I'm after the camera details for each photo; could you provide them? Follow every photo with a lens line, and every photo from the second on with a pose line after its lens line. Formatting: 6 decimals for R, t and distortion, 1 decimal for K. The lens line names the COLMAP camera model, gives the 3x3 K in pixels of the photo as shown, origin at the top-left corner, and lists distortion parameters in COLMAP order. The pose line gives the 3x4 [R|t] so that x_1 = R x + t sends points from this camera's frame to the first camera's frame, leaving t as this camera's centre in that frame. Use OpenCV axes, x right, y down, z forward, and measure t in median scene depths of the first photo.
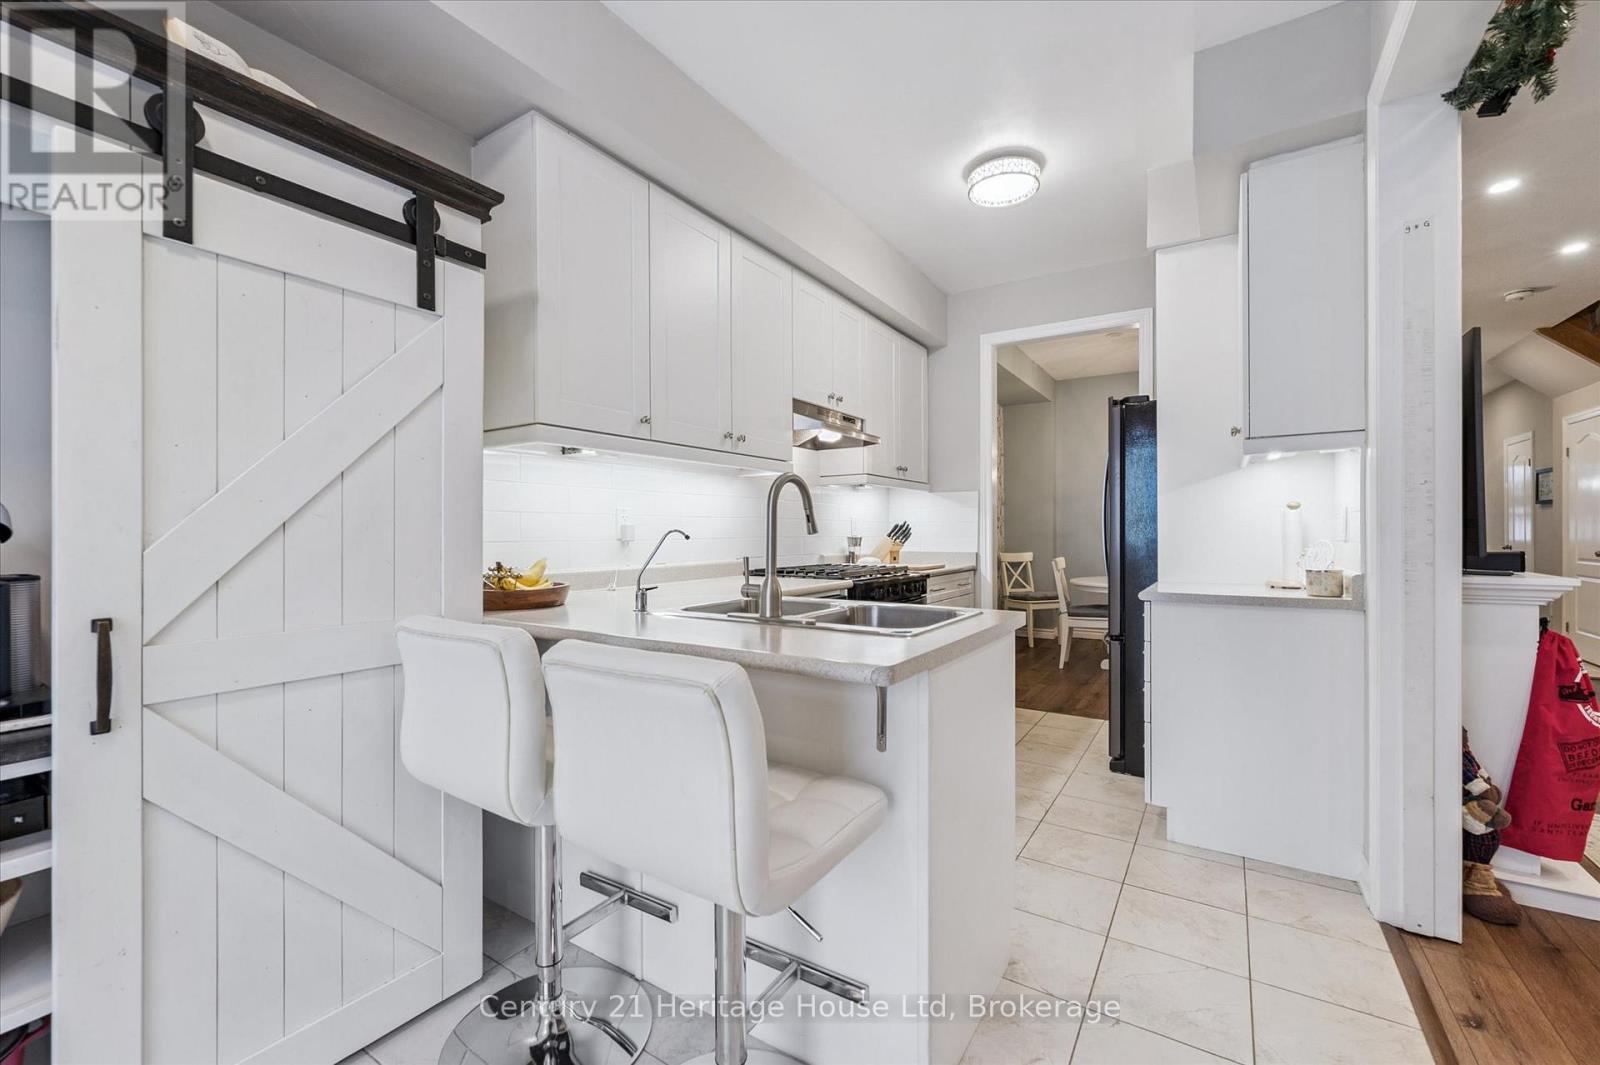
lens RADIAL K [[654.0, 0, 802.3], [0, 654.0, 534.7], [0, 0, 1]] dist [-0.004359, 0.001143]
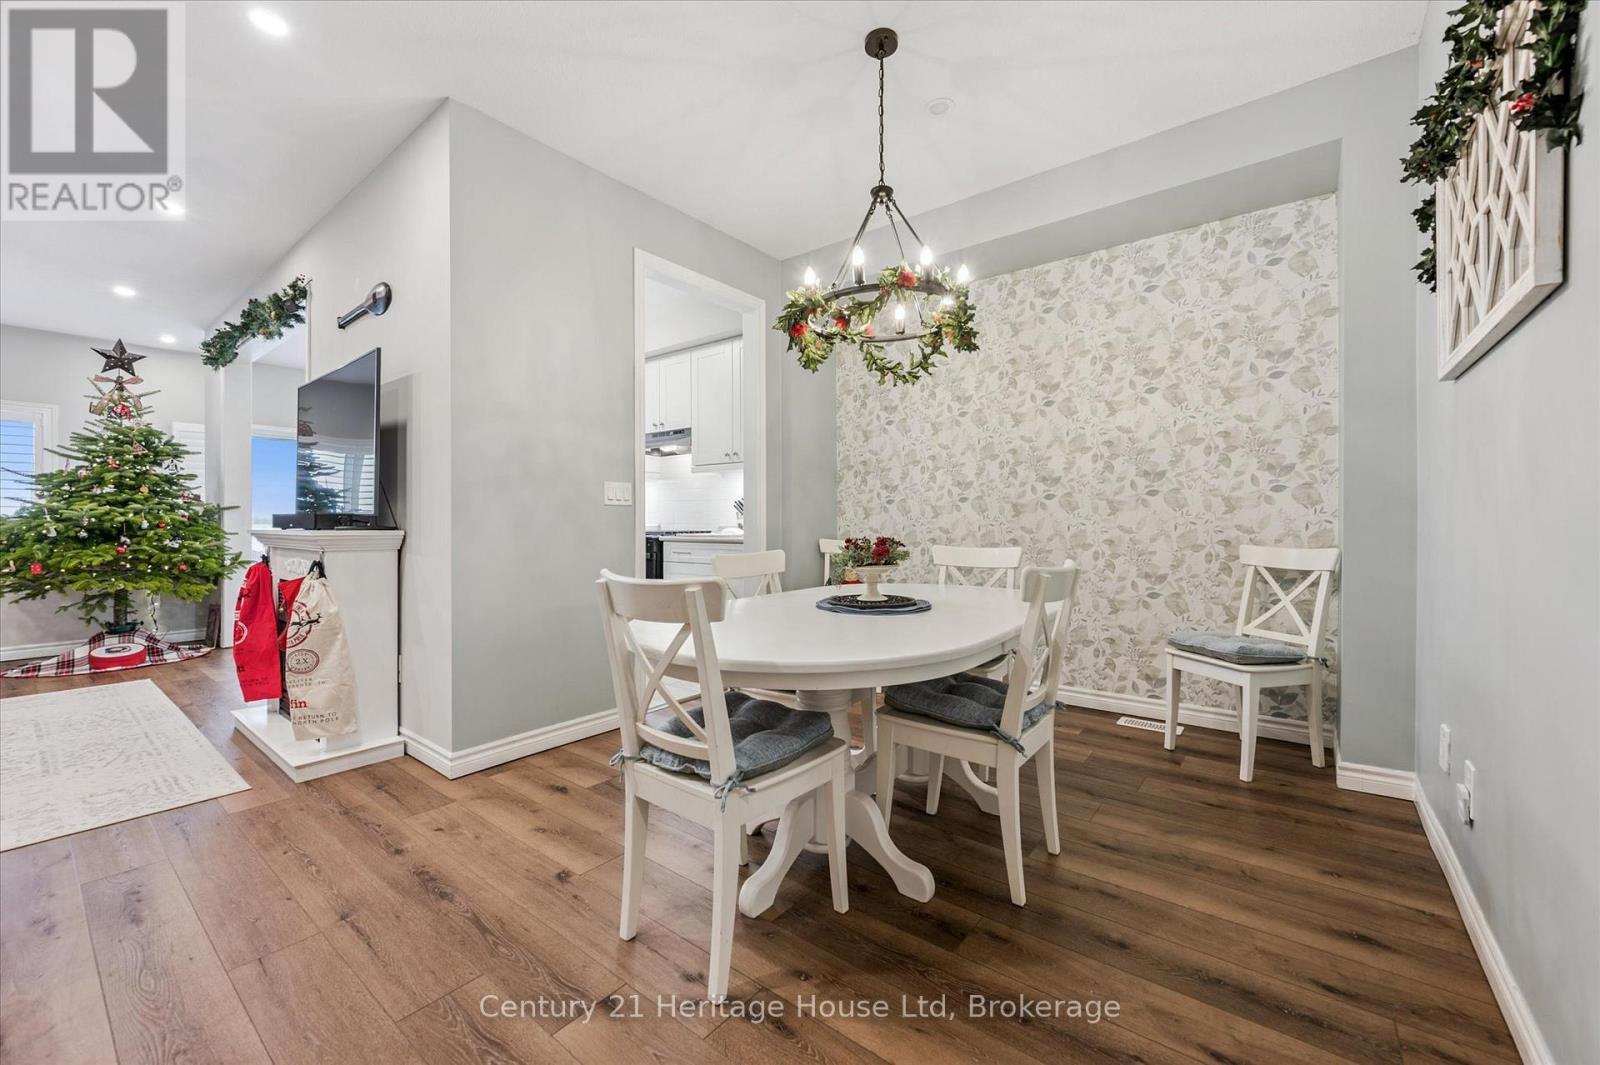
lens RADIAL K [[637.1, 0, 808.2], [0, 637.1, 521.1], [0, 0, 1]] dist [-0.005765, 0.001181]
pose [[-0.085602, 0.004095, -0.996321, 2.553158], [-0.001829, 0.999989, 0.004267, 0.036272], [0.996328, 0.002187, -0.085594, 2.441455]]
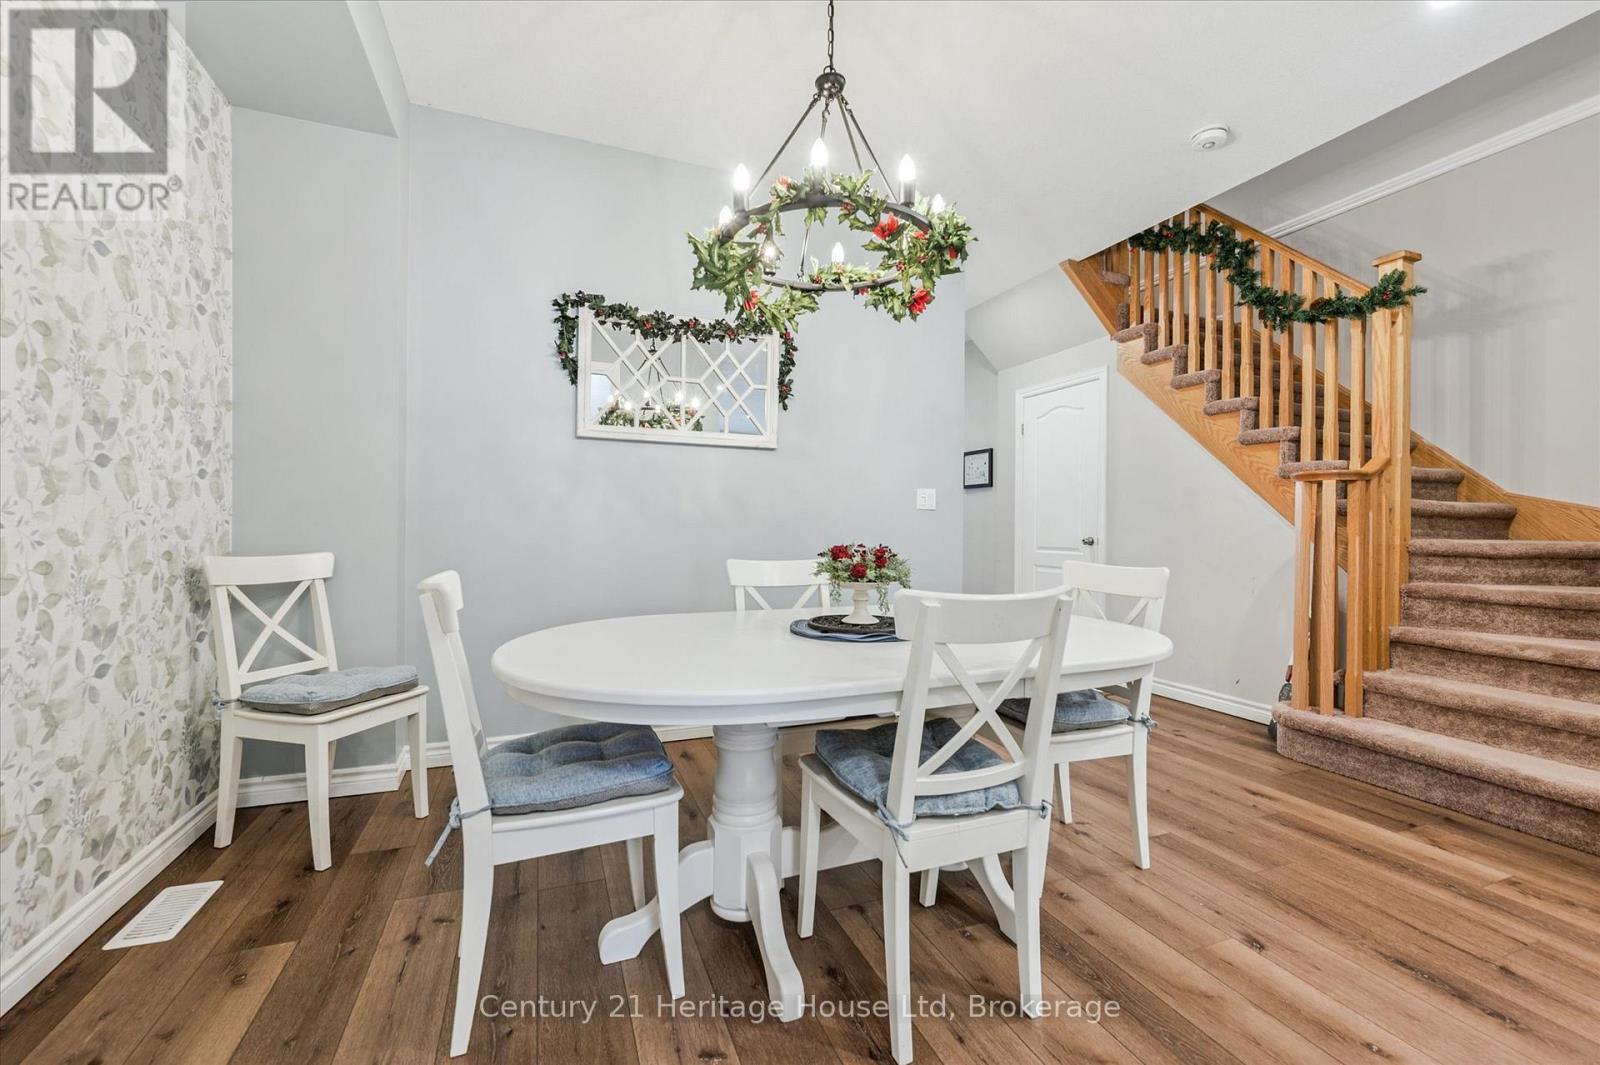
lens RADIAL K [[654.0, 0, 800.2], [0, 654.0, 527.1], [0, 0, 1]] dist [-0.004359, 0.001143]
pose [[0.584514, 0.010922, 0.811310, 0.724945], [-0.007768, 0.999939, -0.007865, 0.051320], [-0.811347, -0.001705, 0.584563, 2.005606]]
